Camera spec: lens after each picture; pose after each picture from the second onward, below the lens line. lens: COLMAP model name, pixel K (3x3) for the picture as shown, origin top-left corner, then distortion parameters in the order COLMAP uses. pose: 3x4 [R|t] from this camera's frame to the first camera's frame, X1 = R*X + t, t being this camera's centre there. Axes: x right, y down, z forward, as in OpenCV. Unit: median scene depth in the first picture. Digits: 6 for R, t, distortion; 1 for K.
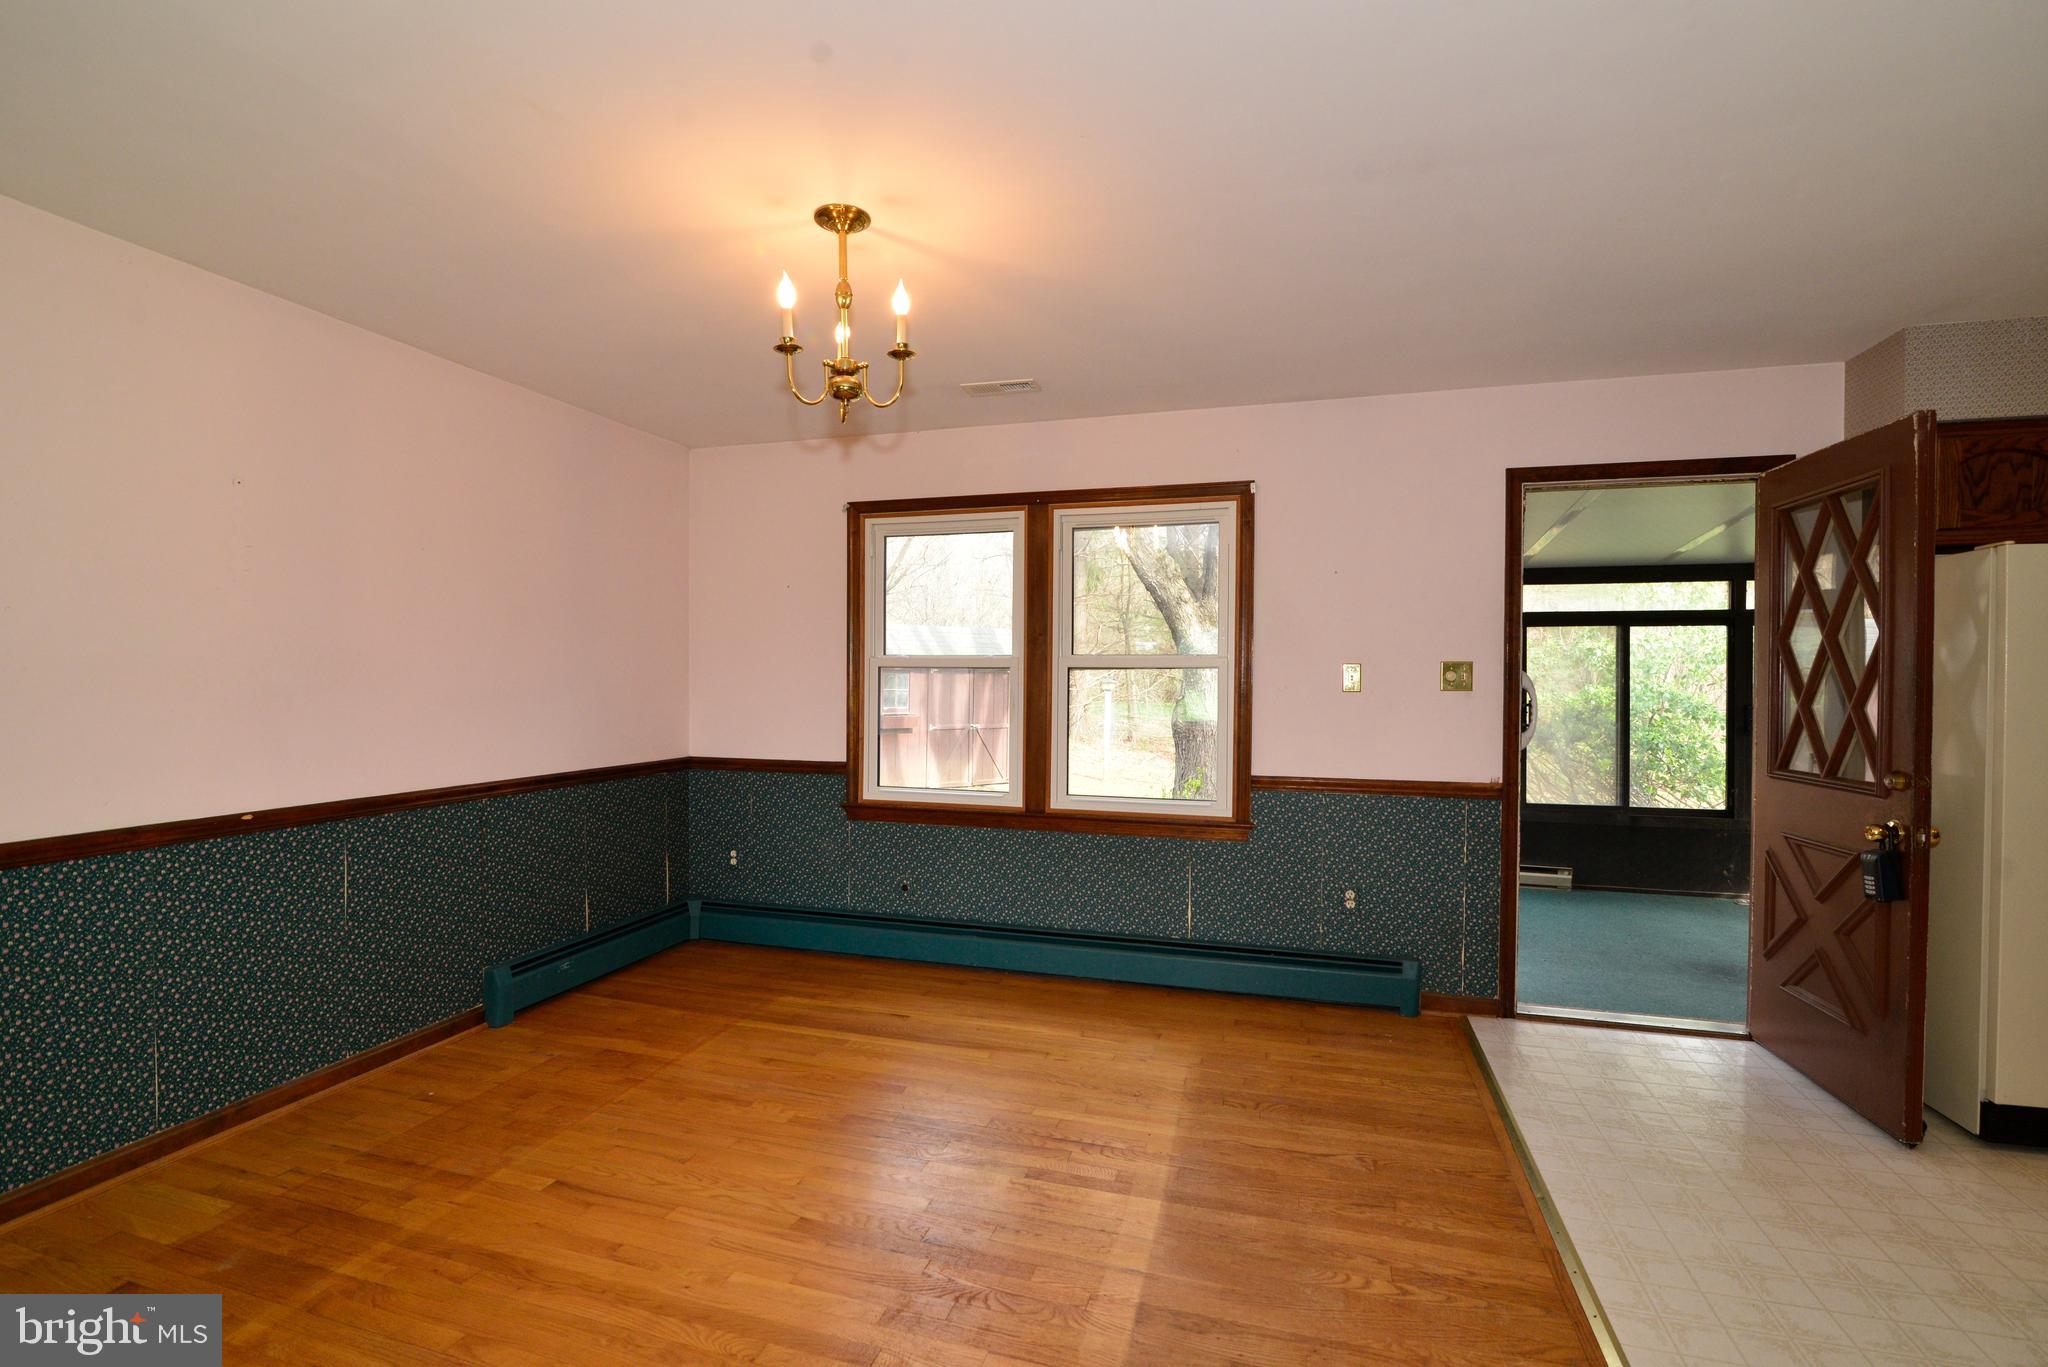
lens RADIAL K [[932.0, 0, 1021.6], [0, 932.0, 691.8], [0, 0, 1]] dist [-0.018871, 0.001270]
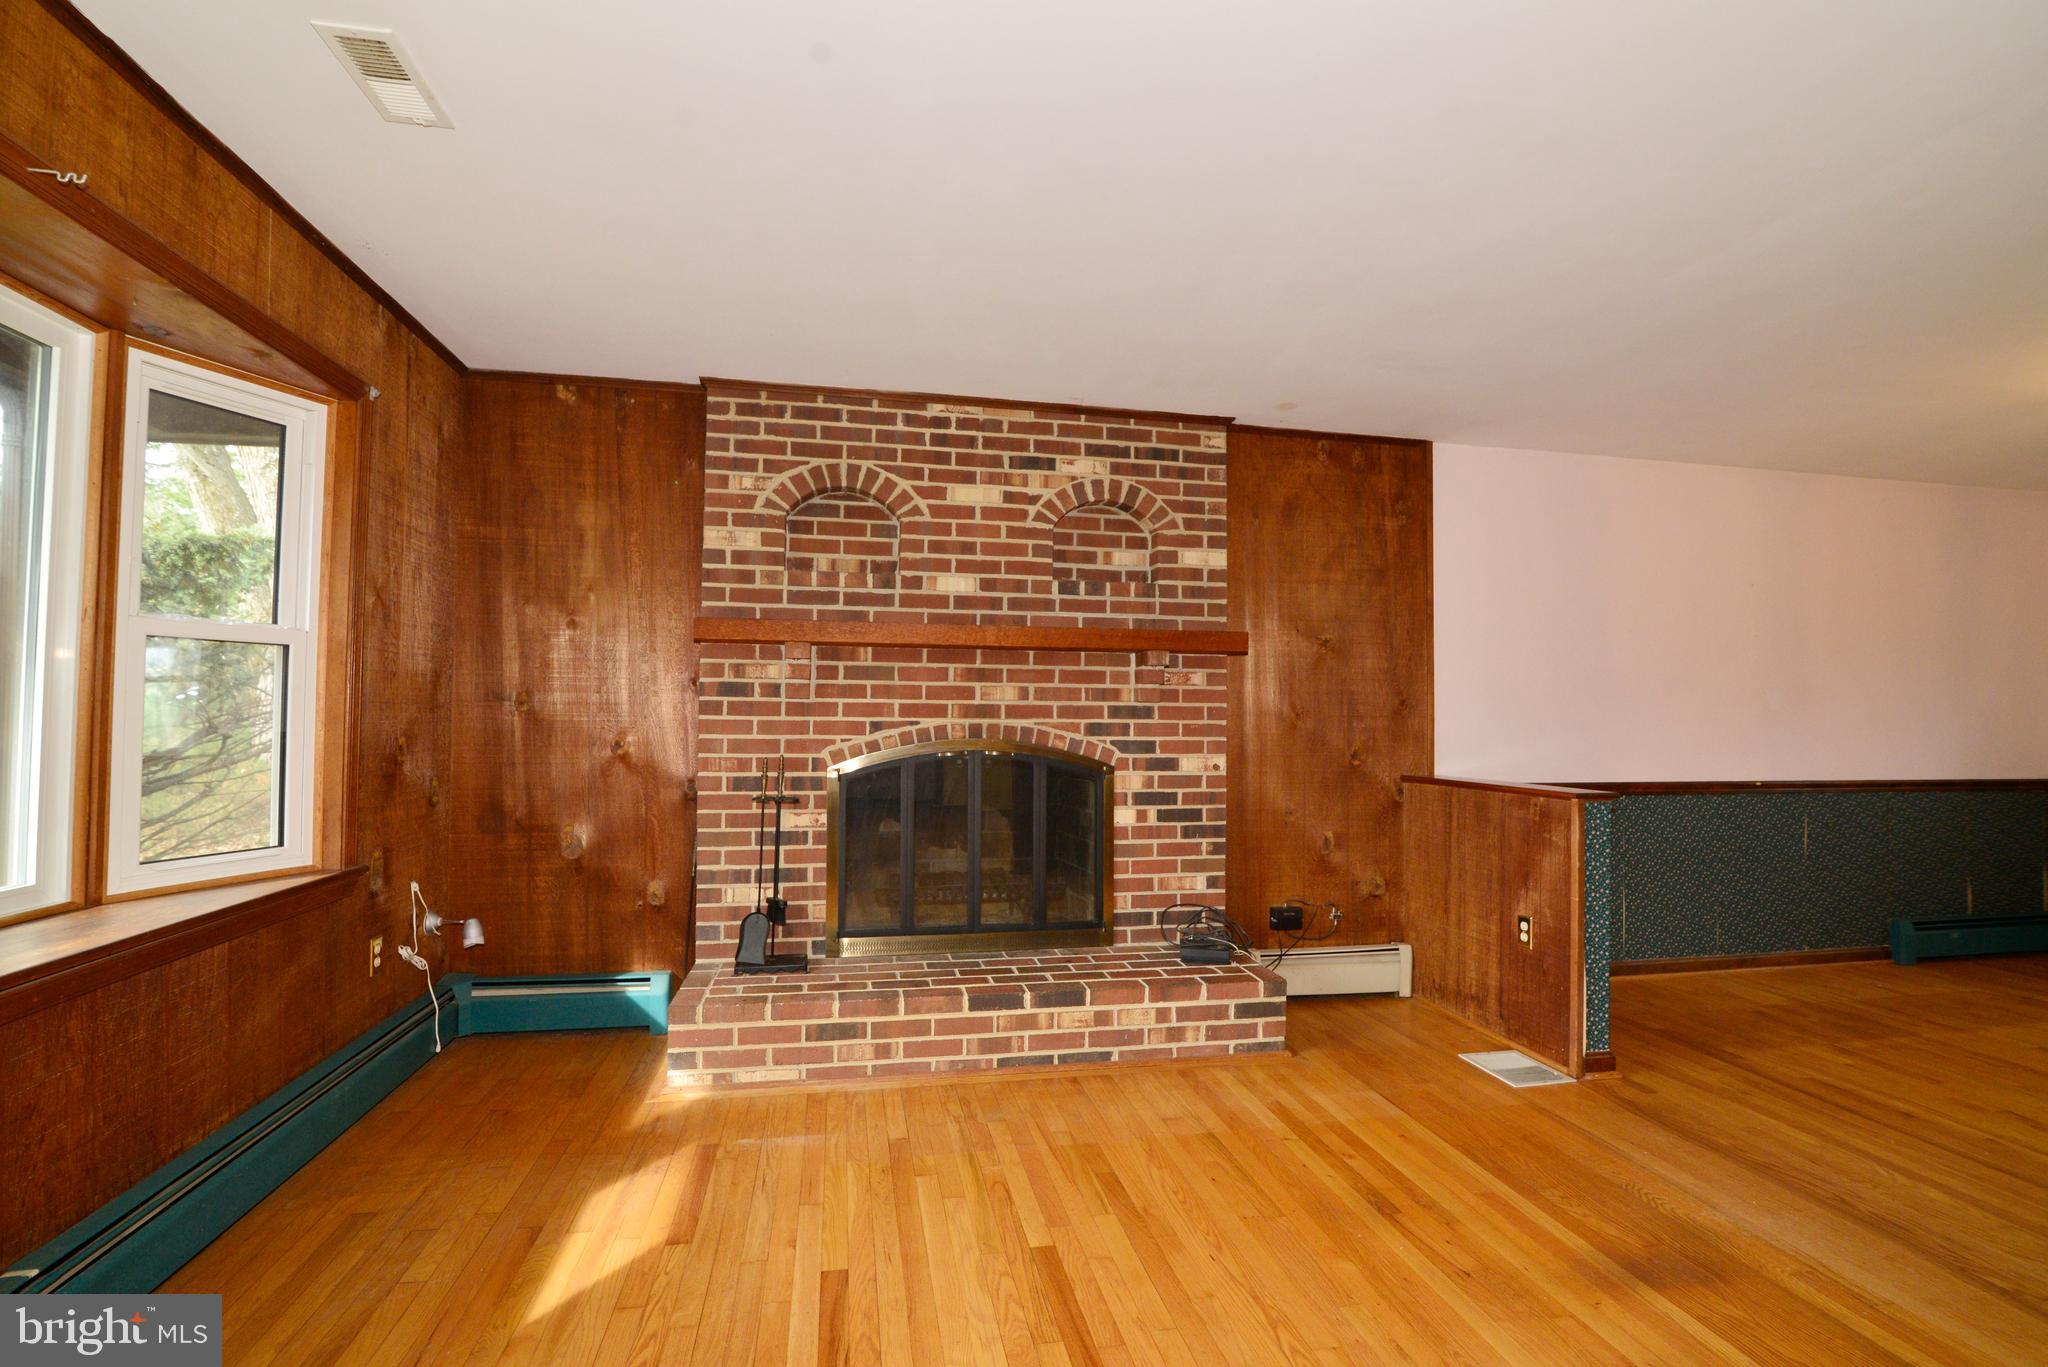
lens RADIAL K [[932.0, 0, 1019.8], [0, 932.0, 689.7], [0, 0, 1]] dist [-0.018871, 0.001270]
pose [[0.466789, -0.022280, -0.884088, 0.011352], [-0.022035, 0.999079, -0.036812, 0.044229], [0.884094, 0.036664, 0.465869, -0.753097]]
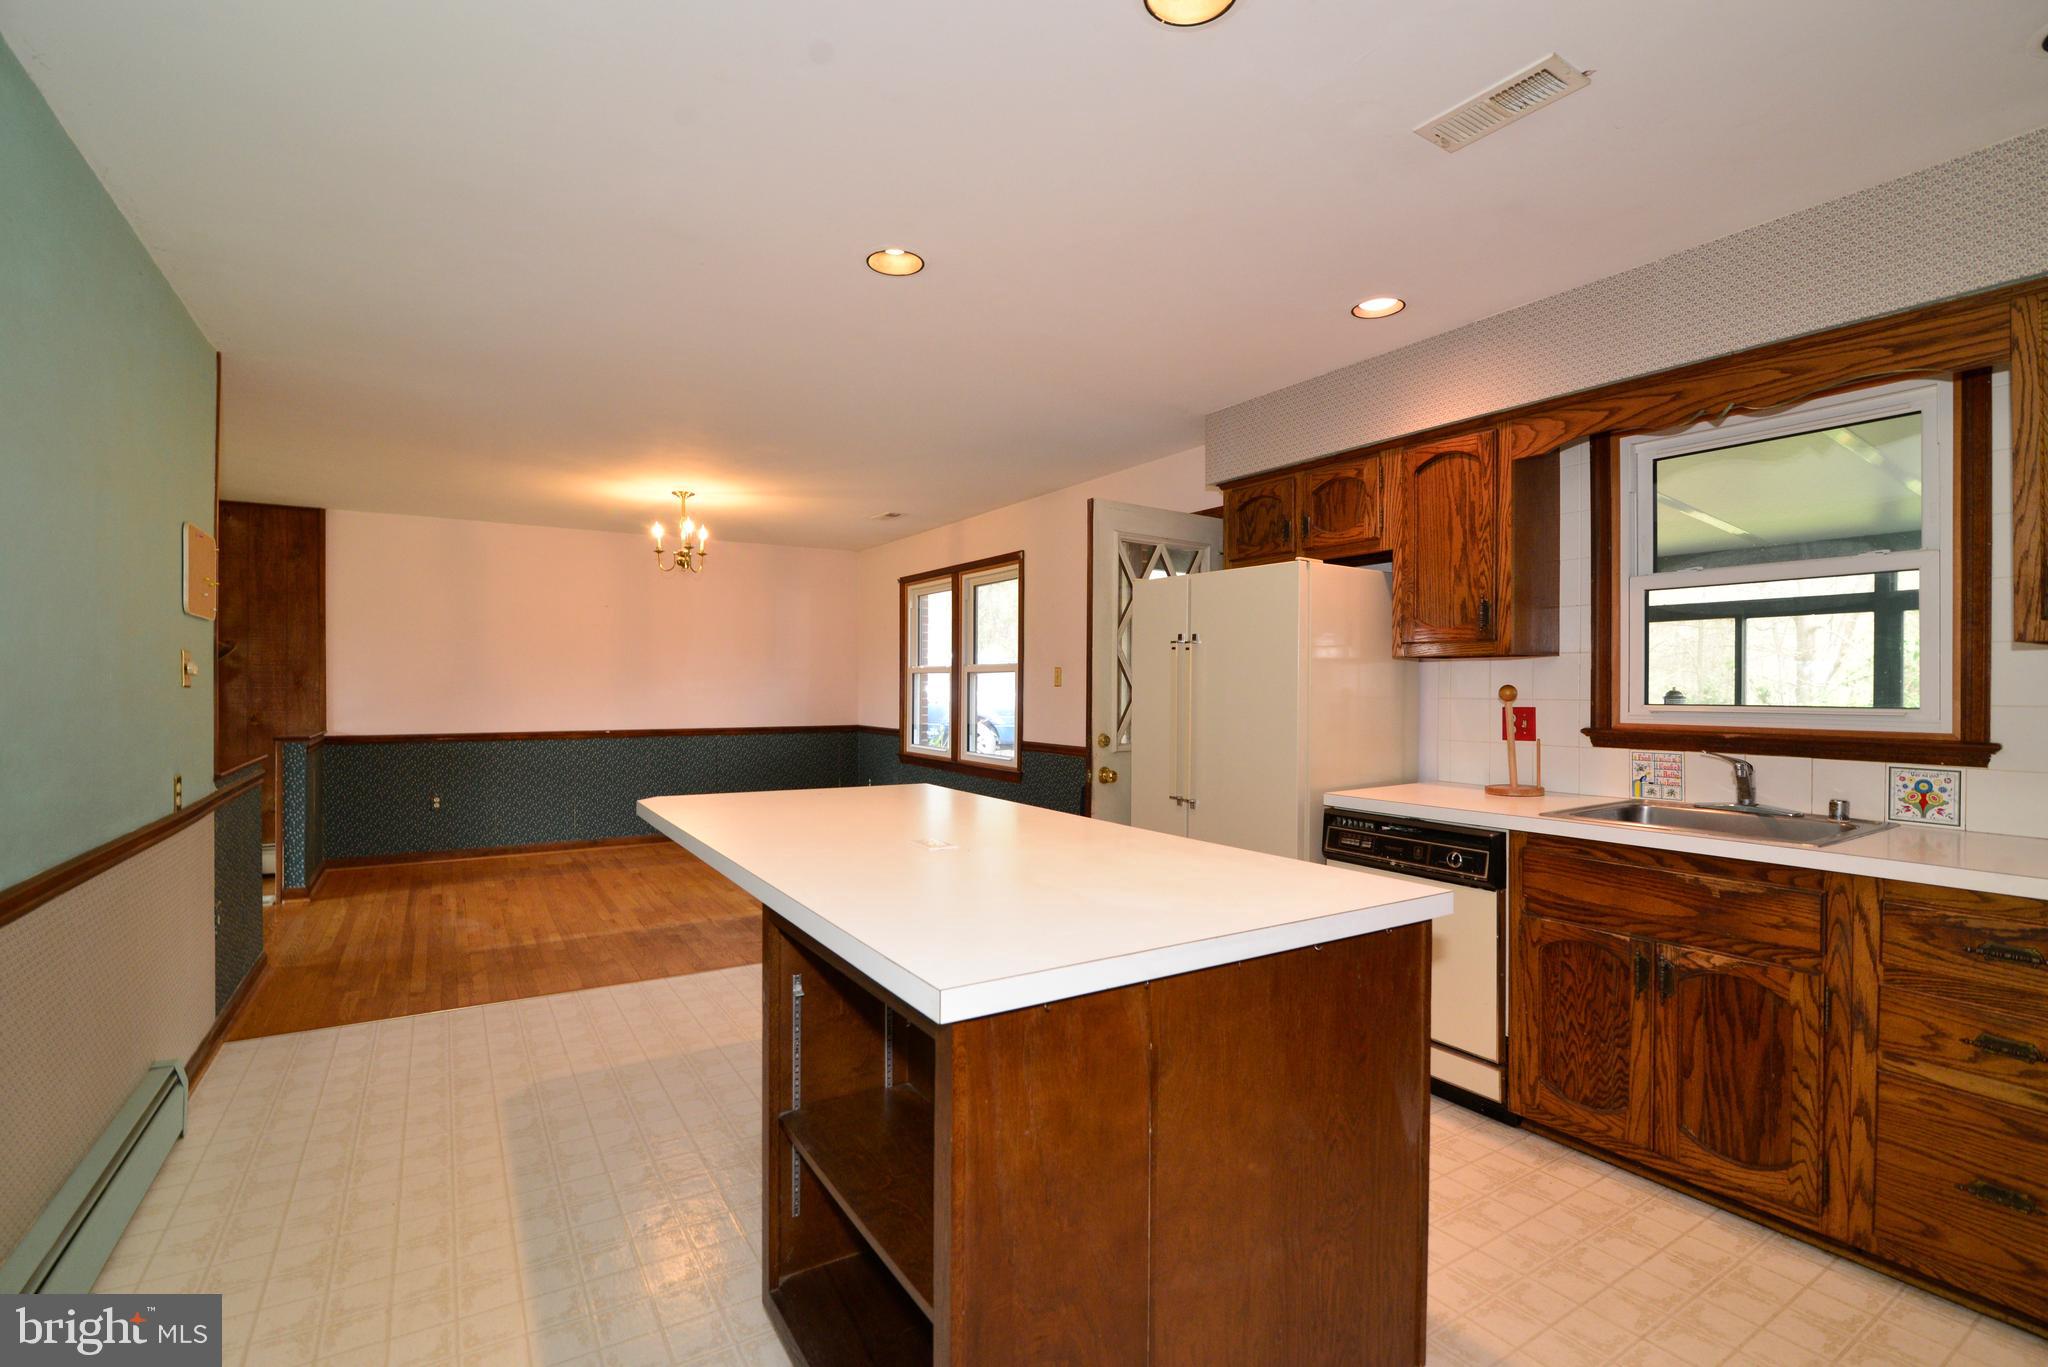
lens RADIAL K [[932.0, 0, 1024.8], [0, 932.0, 698.9], [0, 0, 1]] dist [-0.018871, 0.001270]
pose [[0.756288, 0.007806, -0.654192, 1.413978], [-0.010006, 0.999950, 0.000364, 0.021903], [0.654162, 0.006271, 0.756328, -0.186974]]
